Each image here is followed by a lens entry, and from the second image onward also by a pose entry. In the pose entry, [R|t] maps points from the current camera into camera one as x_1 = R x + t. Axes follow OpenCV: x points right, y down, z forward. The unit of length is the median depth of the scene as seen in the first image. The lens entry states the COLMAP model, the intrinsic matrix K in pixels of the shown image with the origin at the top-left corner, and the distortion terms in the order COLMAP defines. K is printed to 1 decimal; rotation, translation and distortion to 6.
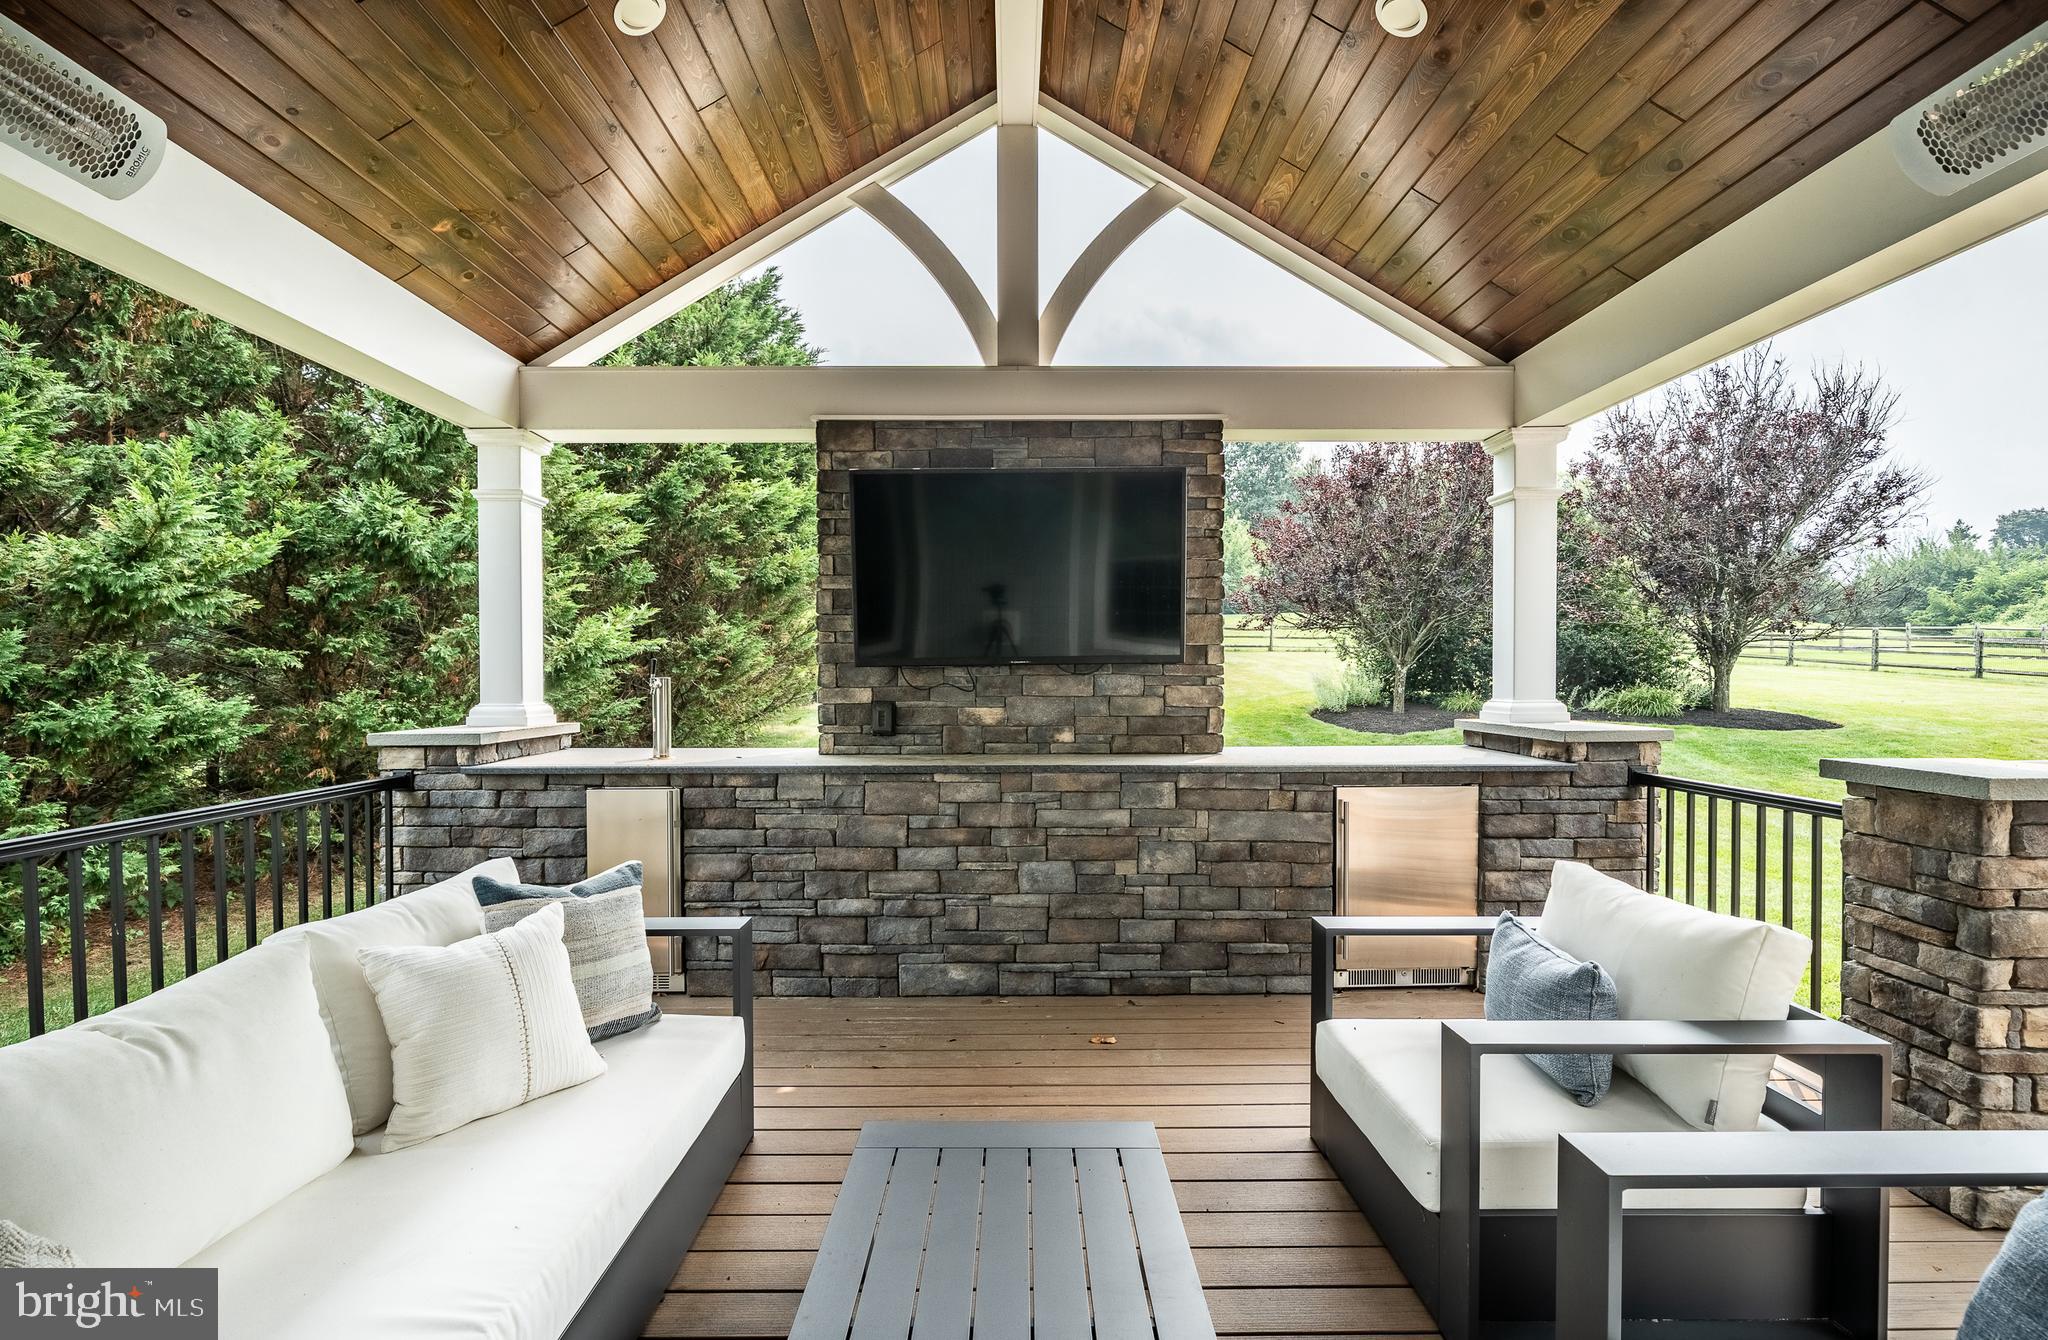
lens RADIAL K [[910.6, 0, 1018.5], [0, 910.6, 688.6], [0, 0, 1]] dist [-0.001233, -0.000268]
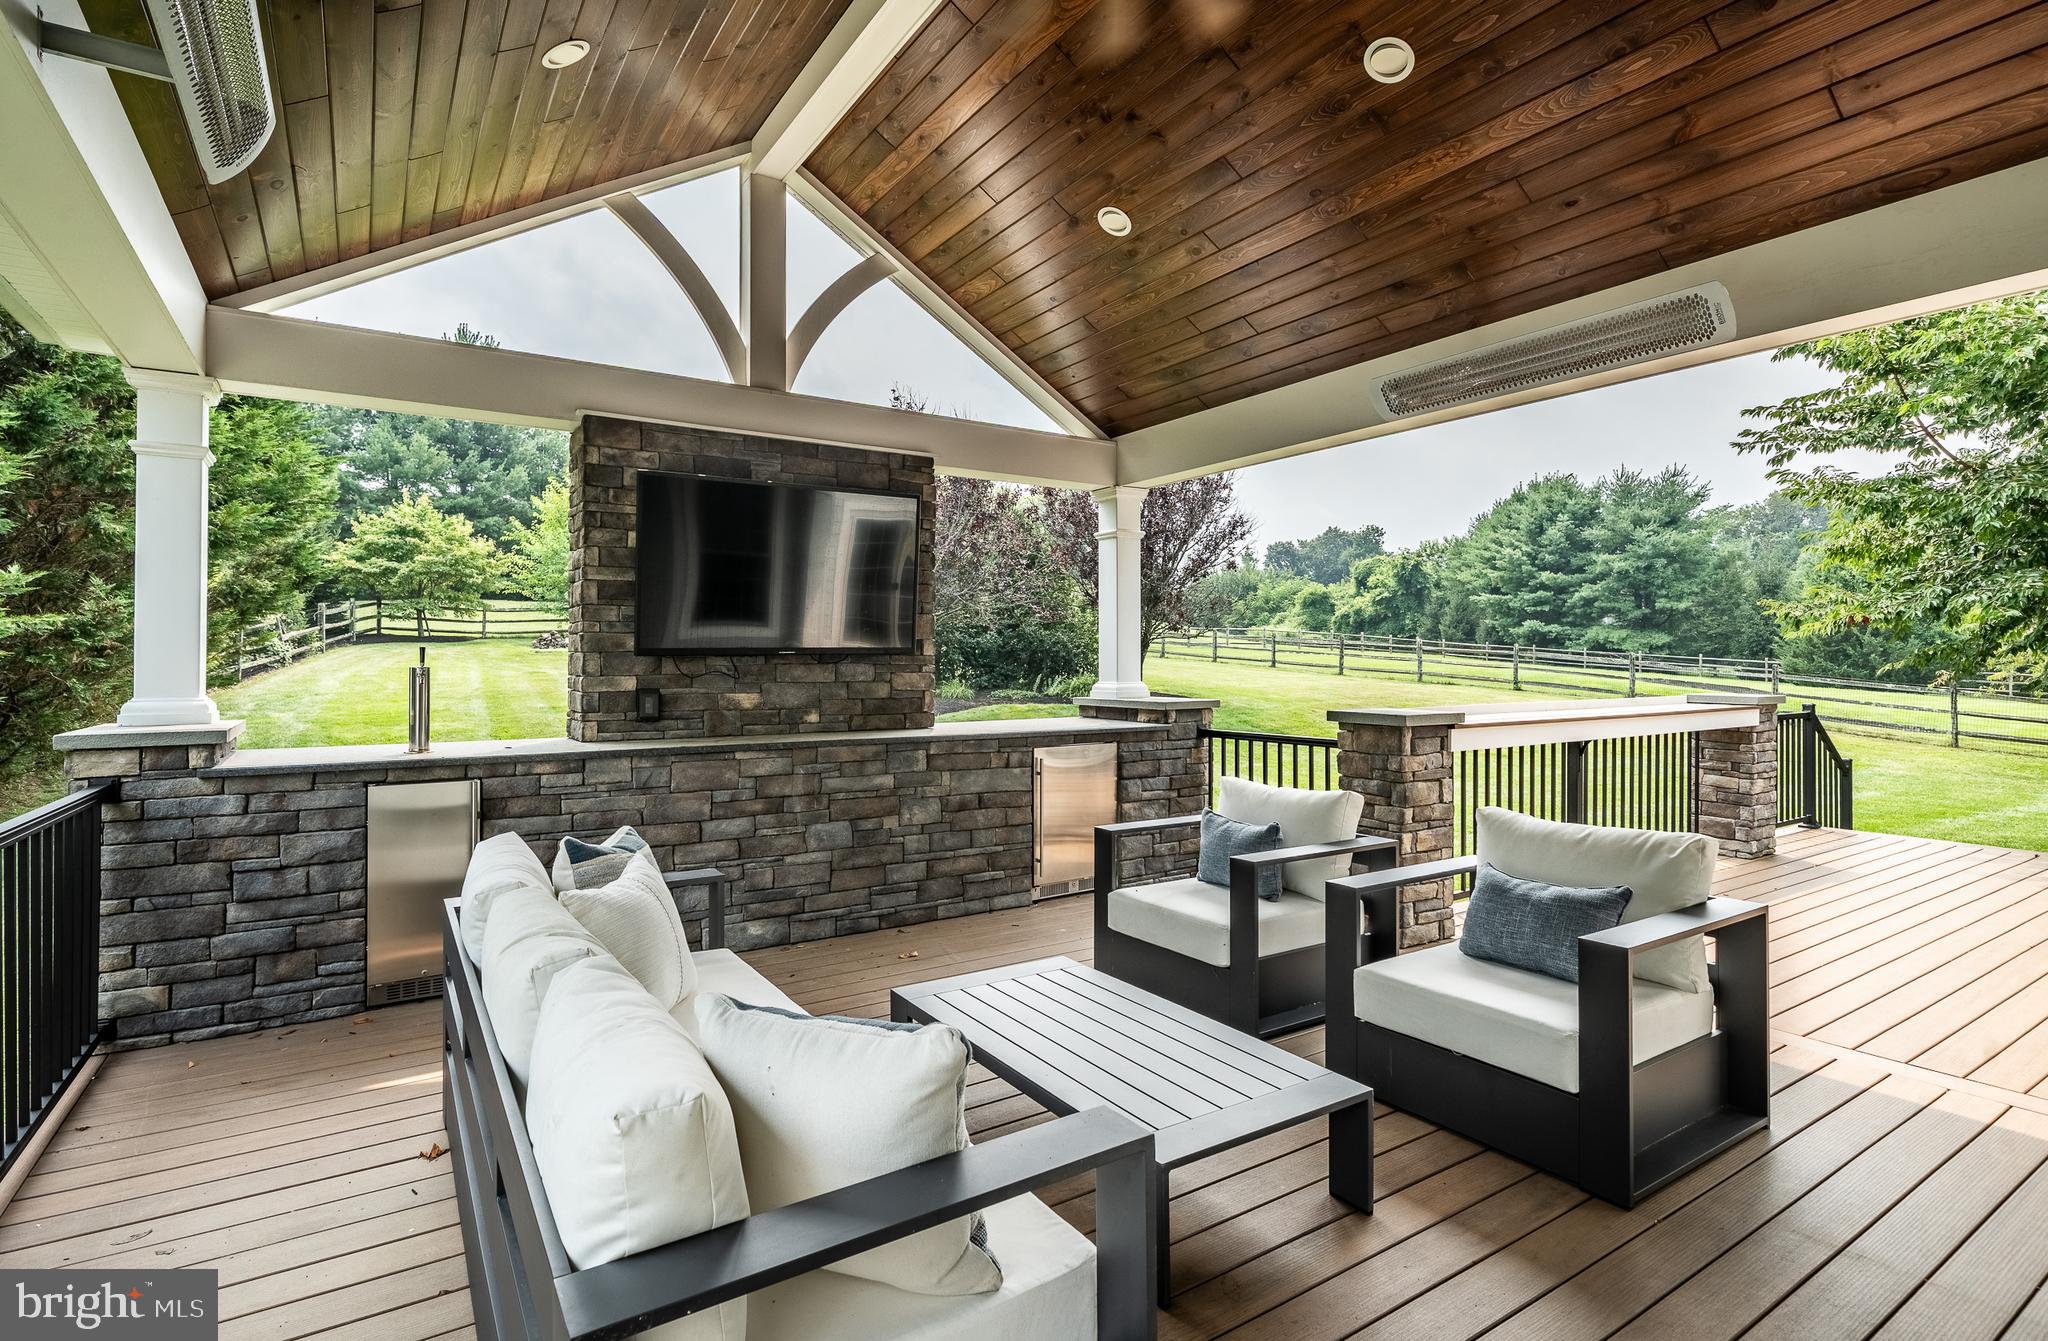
lens RADIAL K [[987.5, 0, 996.9], [0, 987.5, 653.0], [0, 0, 1]] dist [-0.000380, 0.000395]
pose [[0.848748, 0.006047, 0.528763, -0.460430], [0.008710, 0.999639, -0.025414, 0.005786], [-0.528726, 0.026176, 0.848389, -0.199155]]
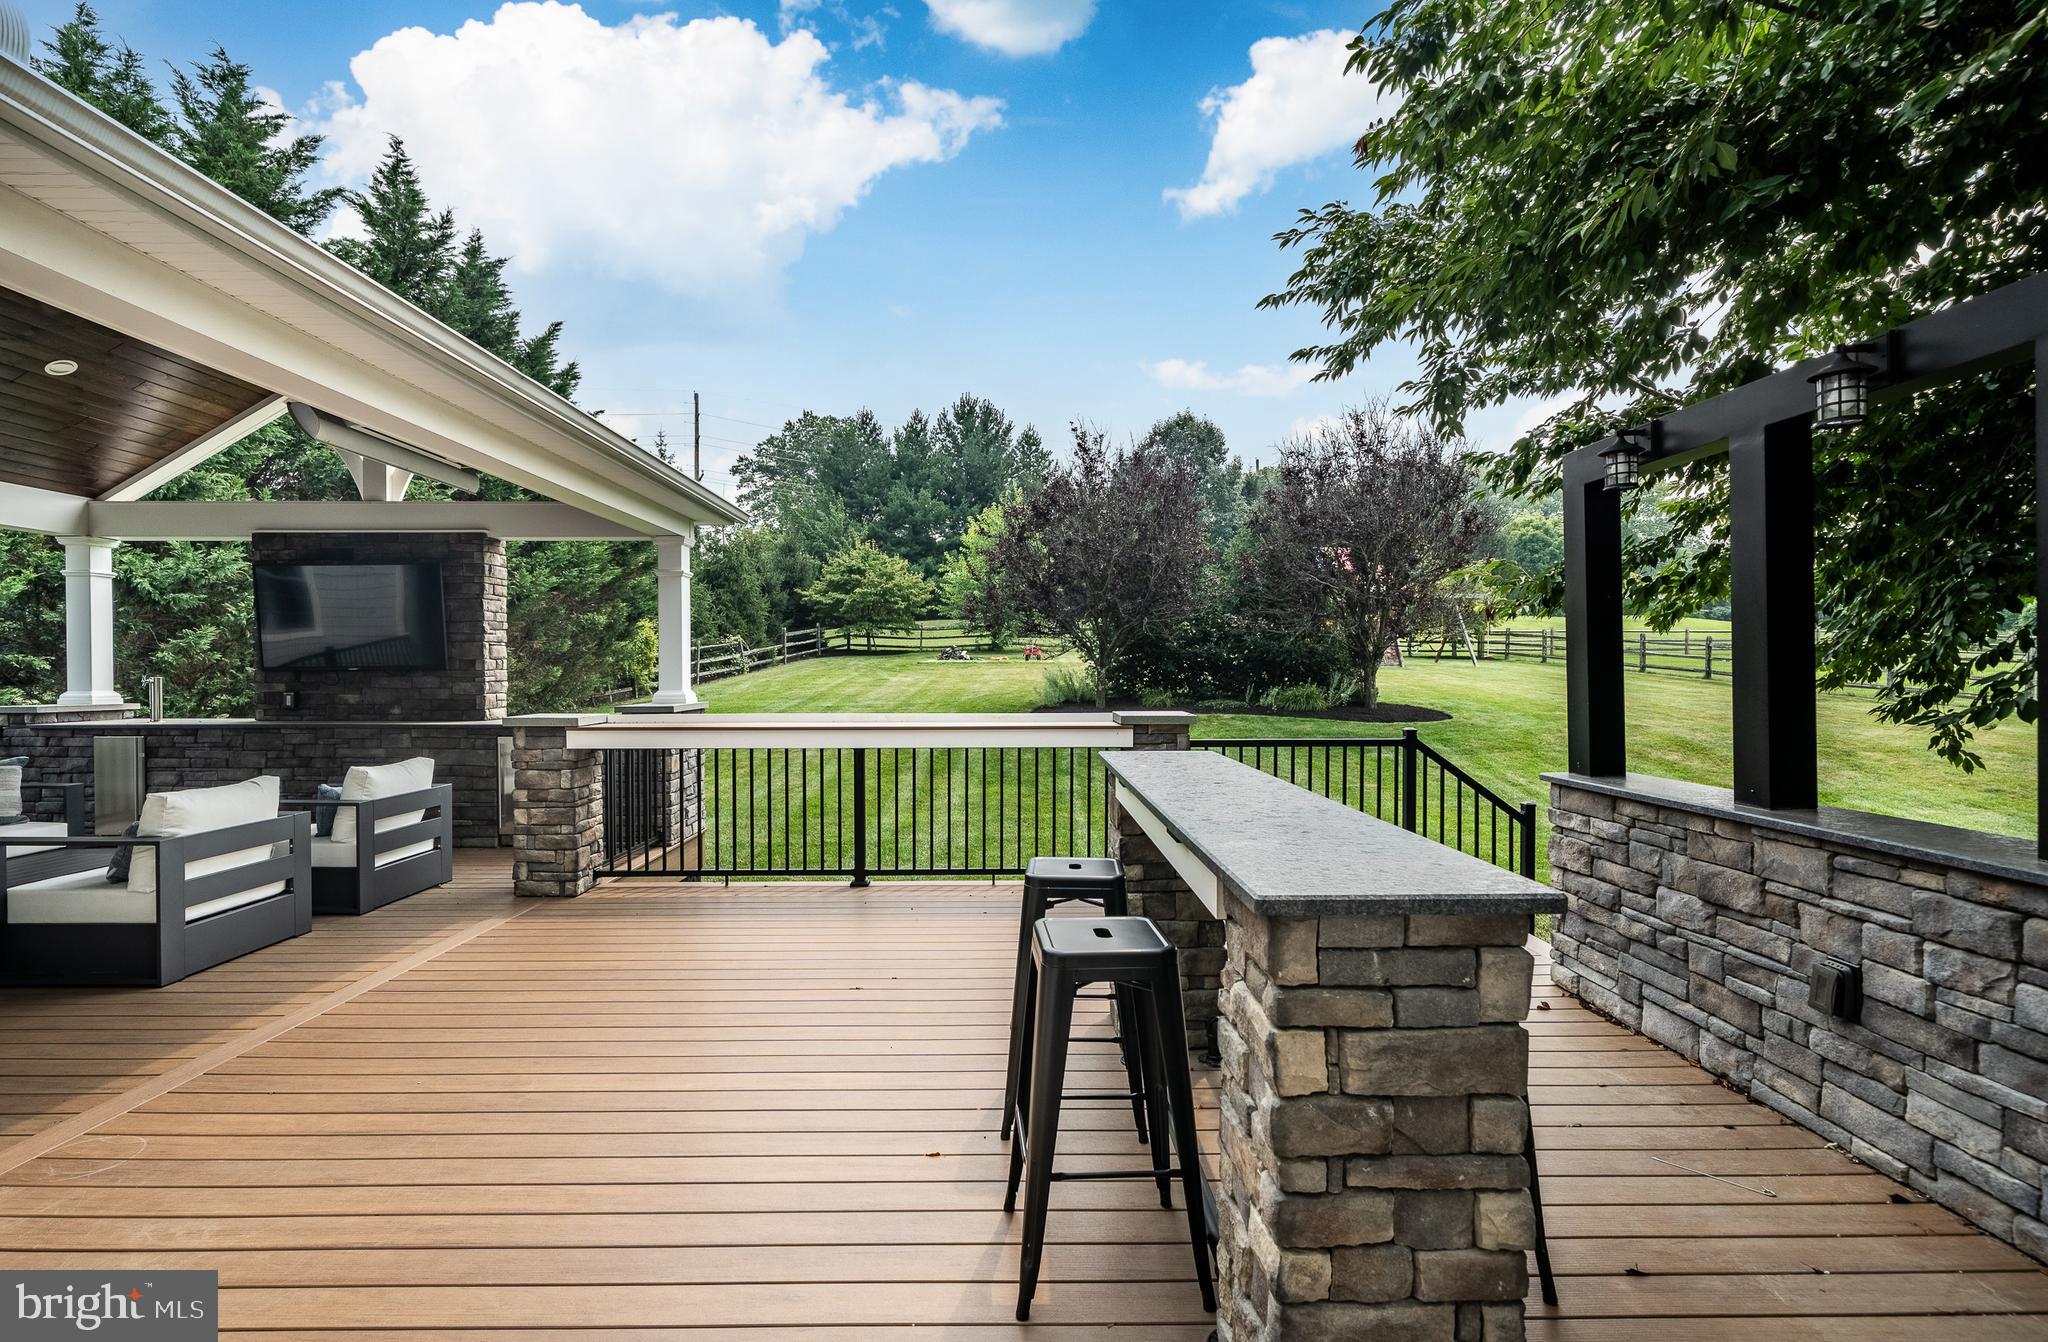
lens RADIAL K [[958.5, 0, 1017.4], [0, 958.5, 668.1], [0, 0, 1]] dist [-0.002089, 0.000088]
pose [[0.999983, 0.002430, 0.005281, 1.408040], [-0.002321, 0.999787, -0.020528, 0.005476], [-0.005329, 0.020515, 0.999775, -0.977026]]
